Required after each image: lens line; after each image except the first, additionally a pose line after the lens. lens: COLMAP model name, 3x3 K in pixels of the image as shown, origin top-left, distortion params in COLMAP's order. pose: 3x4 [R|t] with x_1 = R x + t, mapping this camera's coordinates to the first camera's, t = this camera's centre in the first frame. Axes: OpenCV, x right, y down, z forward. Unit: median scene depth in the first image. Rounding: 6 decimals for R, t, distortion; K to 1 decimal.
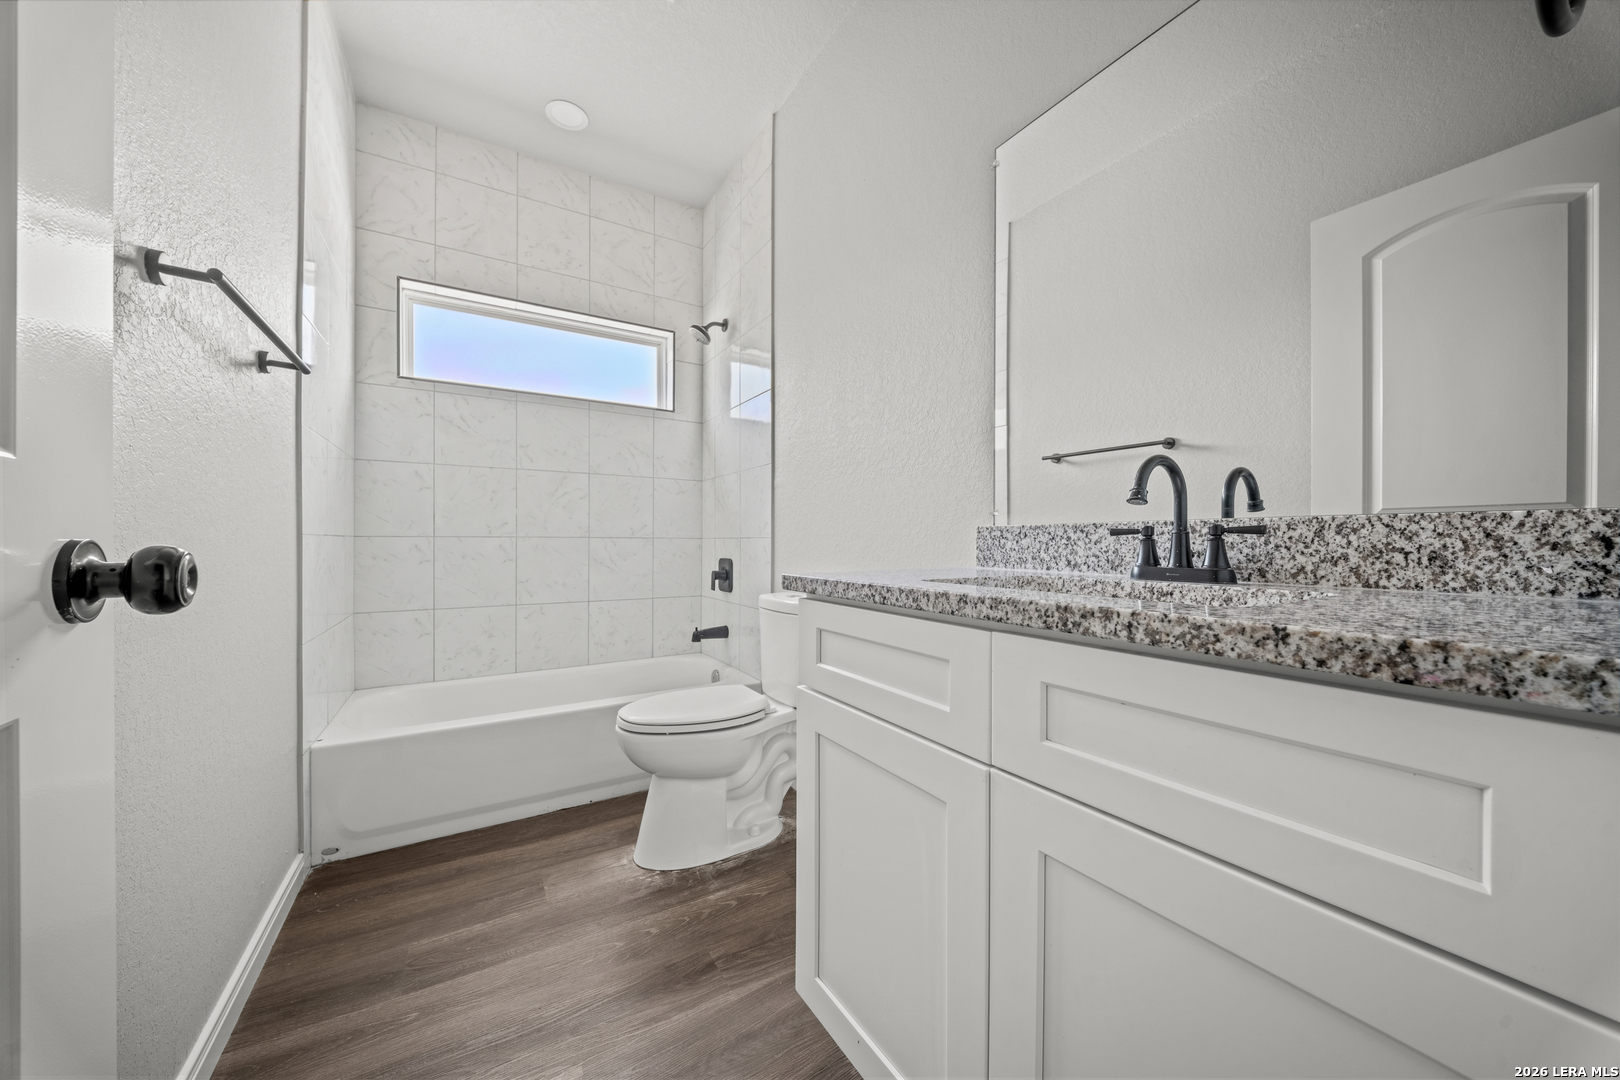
lens RADIAL K [[564.5, 0, 803.8], [0, 564.5, 545.7], [0, 0, 1]] dist [-0.000177, -0.001318]
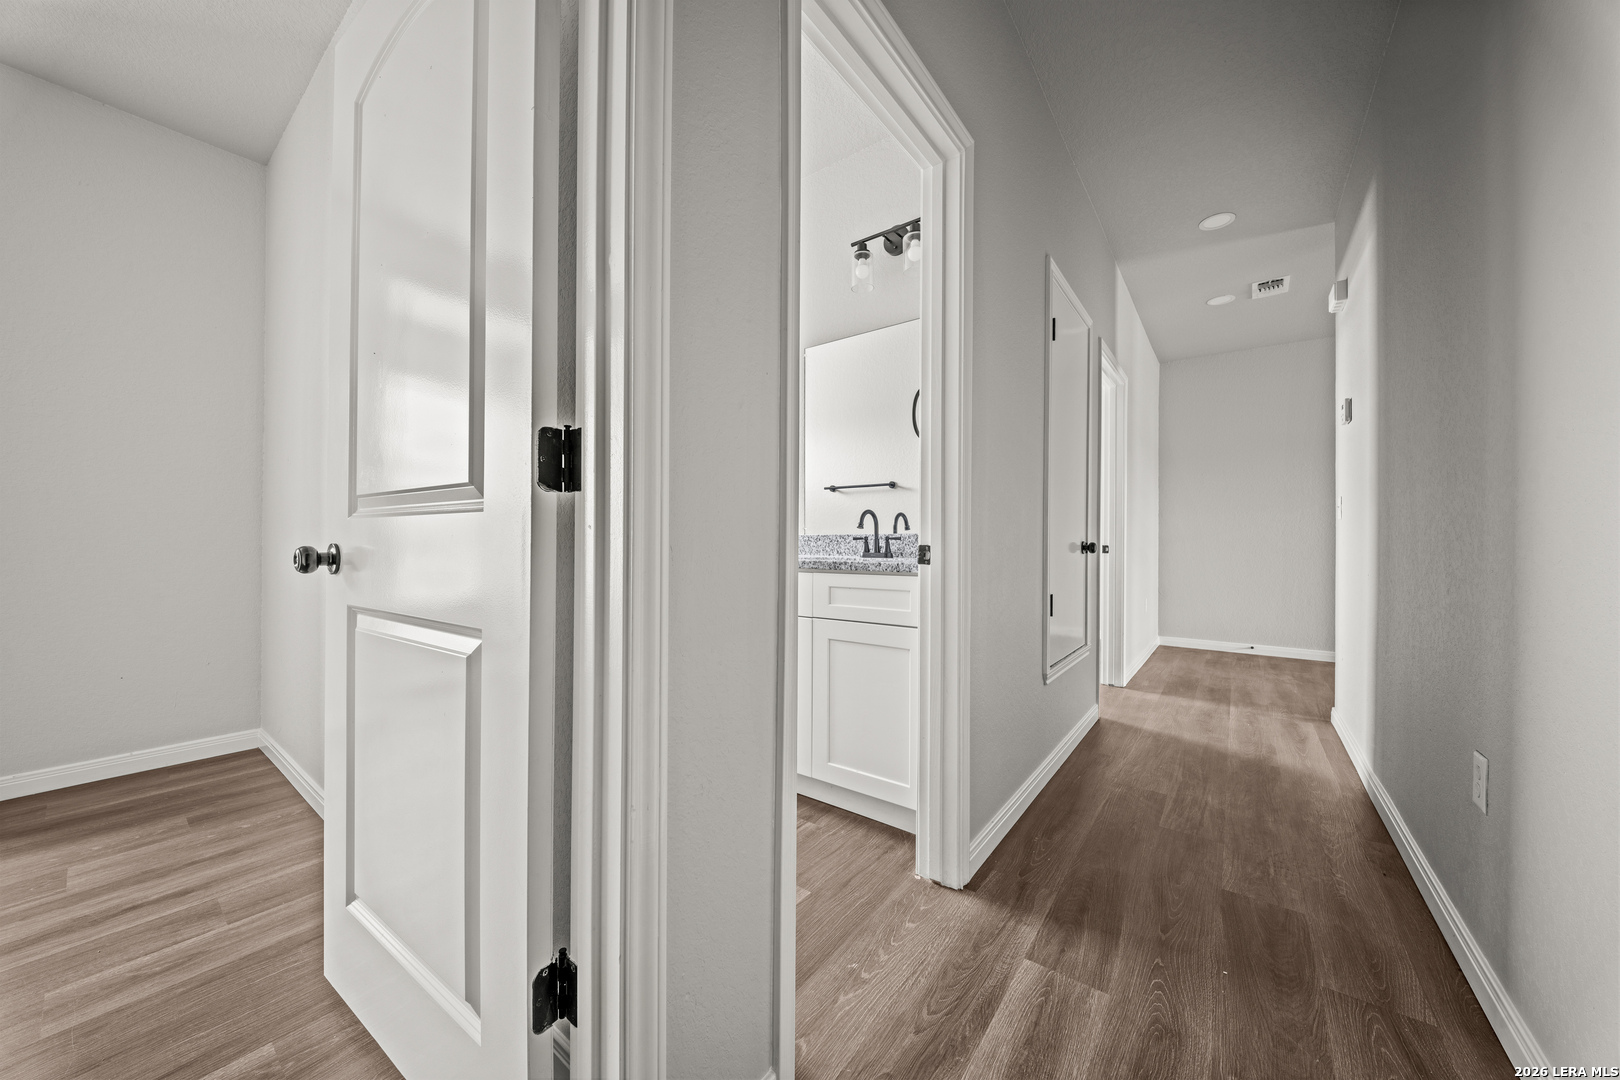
lens RADIAL K [[564.5, 0, 811.4], [0, 564.5, 543.3], [0, 0, 1]] dist [-0.000177, -0.001318]
pose [[0.927909, -0.001425, 0.372805, -0.562843], [0.002486, 0.999994, -0.002365, 0.001040], [-0.372799, 0.003121, 0.927907, -1.264175]]
